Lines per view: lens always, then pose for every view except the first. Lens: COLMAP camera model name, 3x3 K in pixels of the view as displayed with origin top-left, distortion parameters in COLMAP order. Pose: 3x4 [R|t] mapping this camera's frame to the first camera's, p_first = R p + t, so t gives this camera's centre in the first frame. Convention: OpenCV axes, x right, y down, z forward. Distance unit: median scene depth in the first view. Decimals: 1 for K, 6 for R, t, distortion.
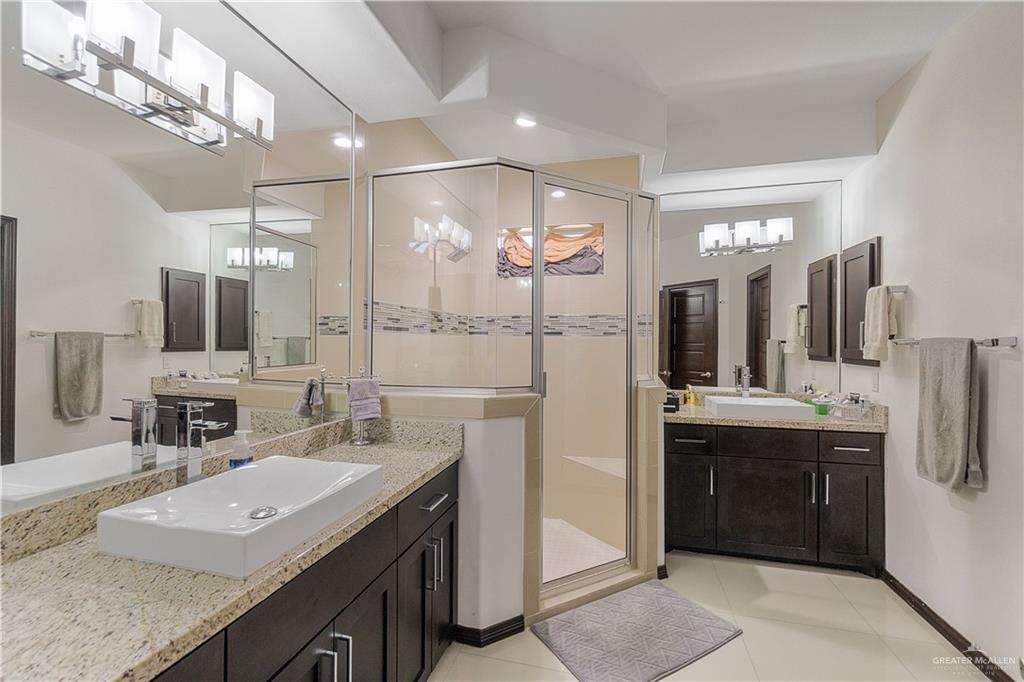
lens RADIAL K [[446.7, 0, 516.7], [0, 446.7, 340.1], [0, 0, 1]] dist [-0.007805, 0.000939]
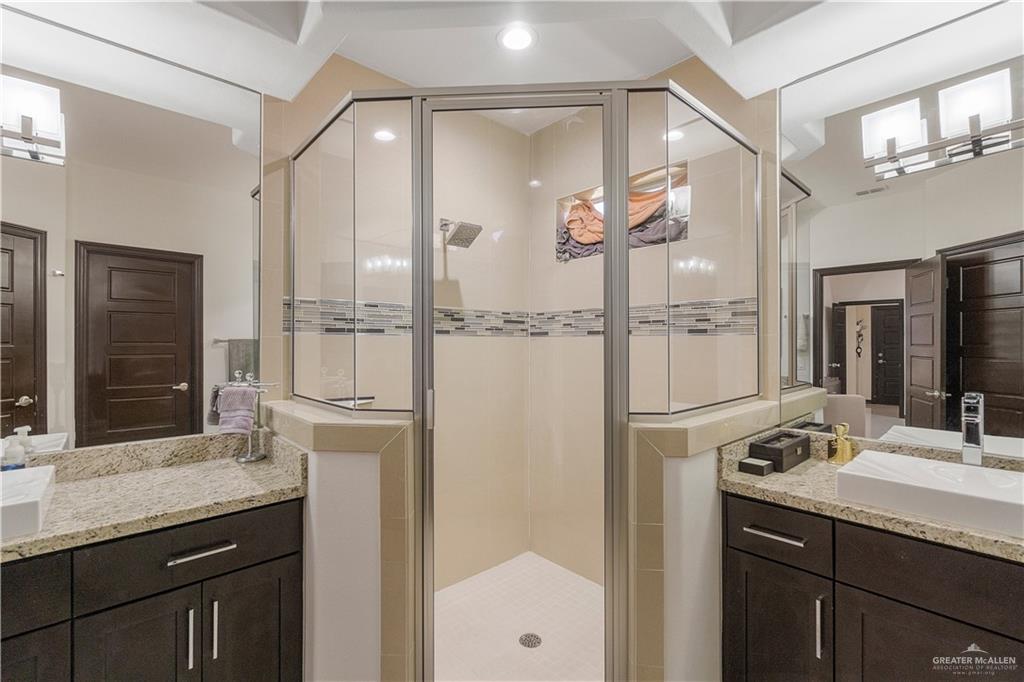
lens RADIAL K [[446.7, 0, 510.8], [0, 446.7, 342.2], [0, 0, 1]] dist [-0.007805, 0.000939]
pose [[0.829044, -0.005301, -0.559159, 0.327176], [0.006002, 0.999982, -0.000581, -0.000073], [0.559152, -0.002874, 0.829060, 0.310060]]
